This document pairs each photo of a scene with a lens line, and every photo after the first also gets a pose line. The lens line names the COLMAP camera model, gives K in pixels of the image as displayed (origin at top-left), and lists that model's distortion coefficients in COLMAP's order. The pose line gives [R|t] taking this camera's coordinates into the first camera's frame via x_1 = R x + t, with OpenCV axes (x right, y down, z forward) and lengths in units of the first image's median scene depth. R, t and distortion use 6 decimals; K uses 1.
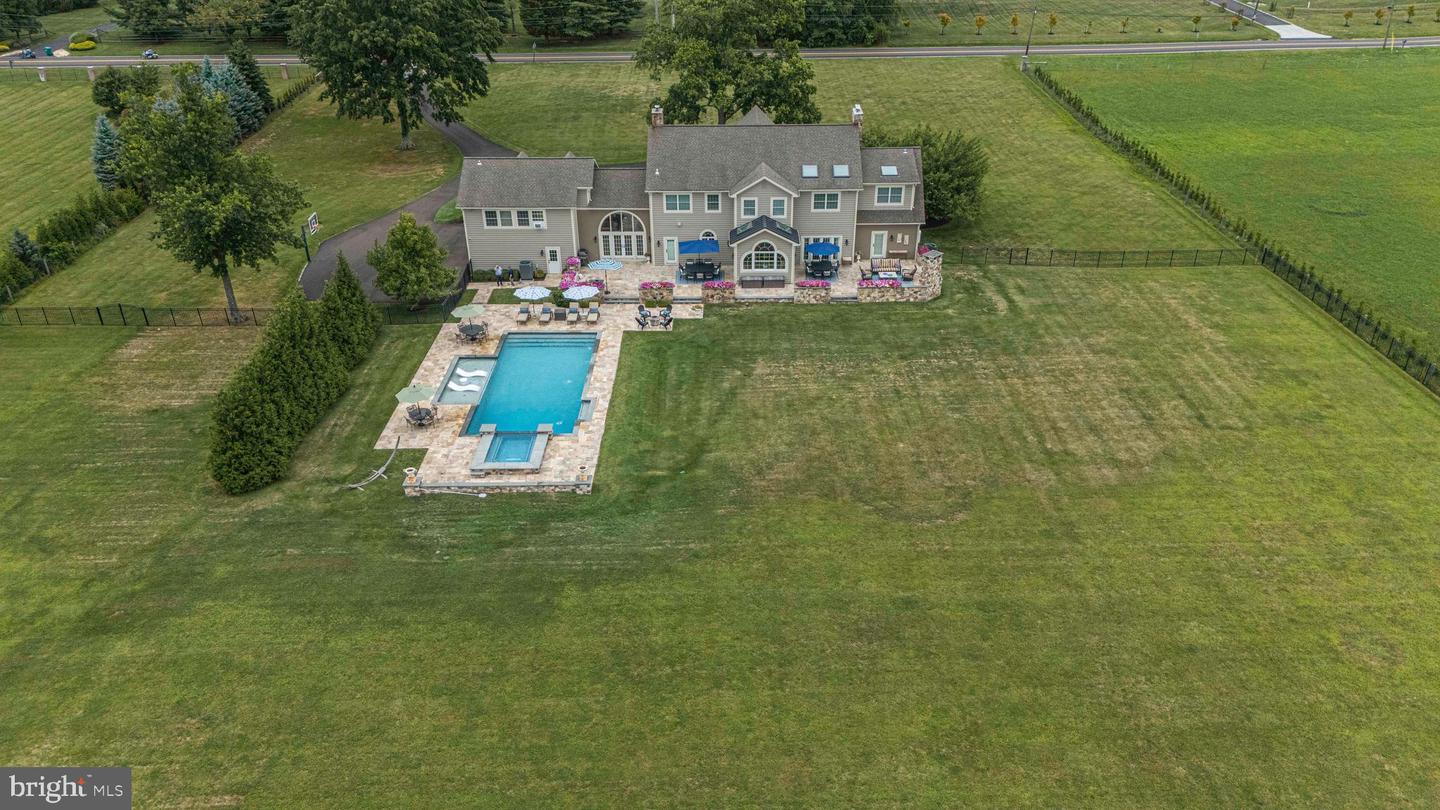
lens RADIAL K [[1051.8, 0, 720.6], [0, 1051.8, 410.7], [0, 0, 1]] dist [0.124065, -0.195890]
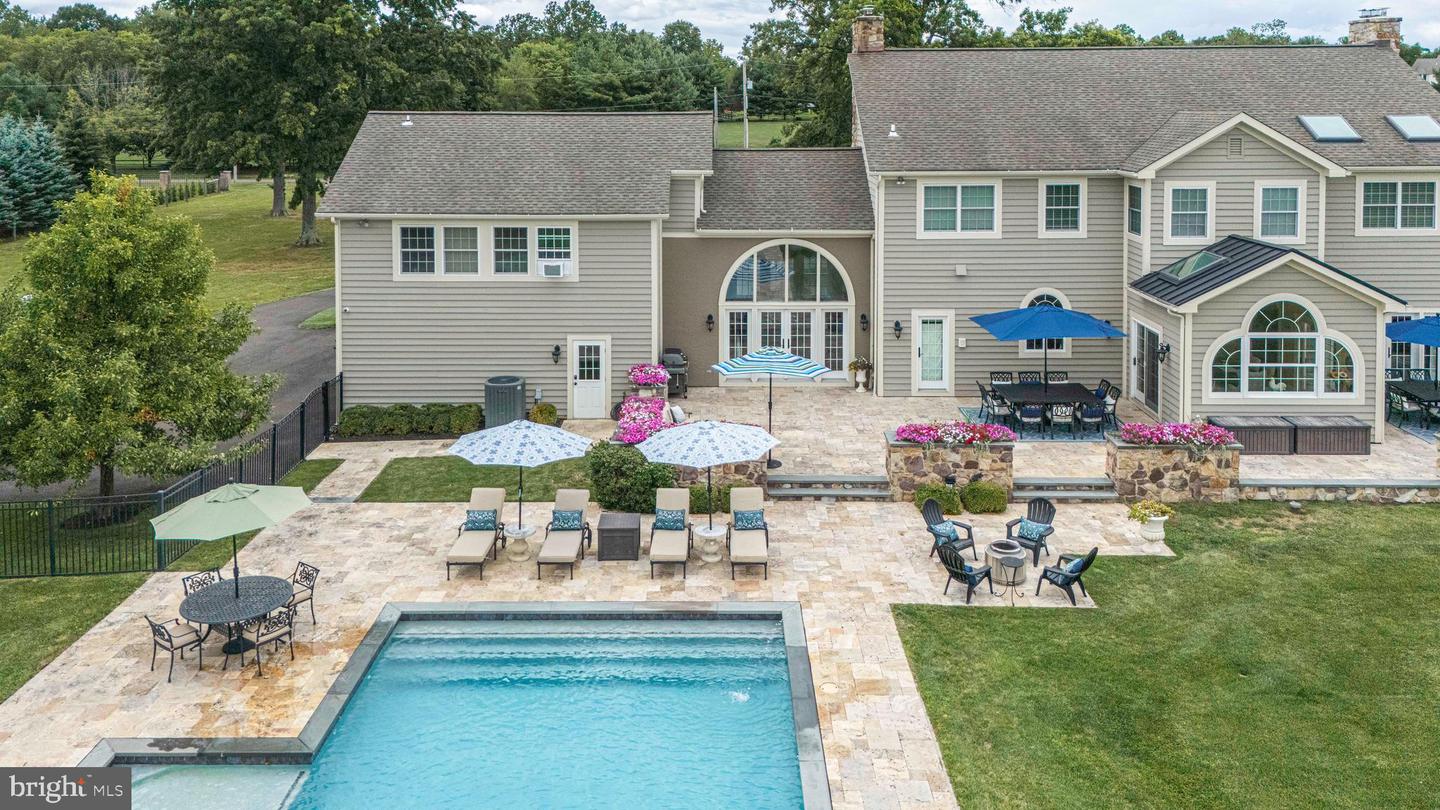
lens RADIAL K [[1081.6, 0, 703.7], [0, 1081.6, 185.9], [0, 0, 1]] dist [0.055671, -0.057376]
pose [[0.999890, 0.001807, -0.014699, -0.120595], [-0.007848, 0.906352, -0.422450, -0.053470], [0.012559, 0.422519, 0.906267, 0.684239]]
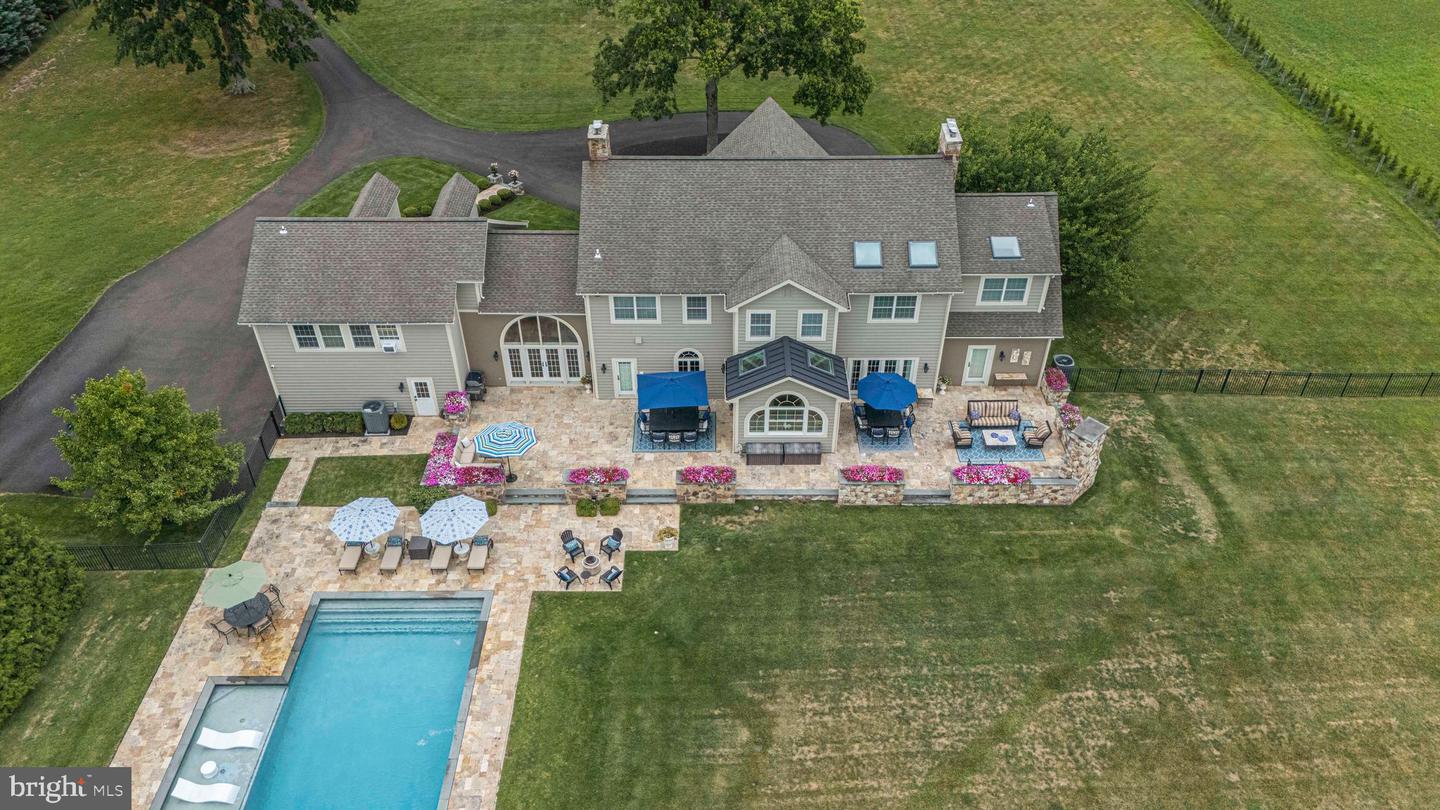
lens RADIAL K [[1053.9, 0, 719.7], [0, 1053.9, 408.5], [0, 0, 1]] dist [0.090938, -0.092701]
pose [[0.999954, 0.000280, 0.009581, -0.000109], [-0.001939, 0.984818, 0.173580, -0.246336], [-0.009387, -0.173591, 0.984773, 0.435633]]
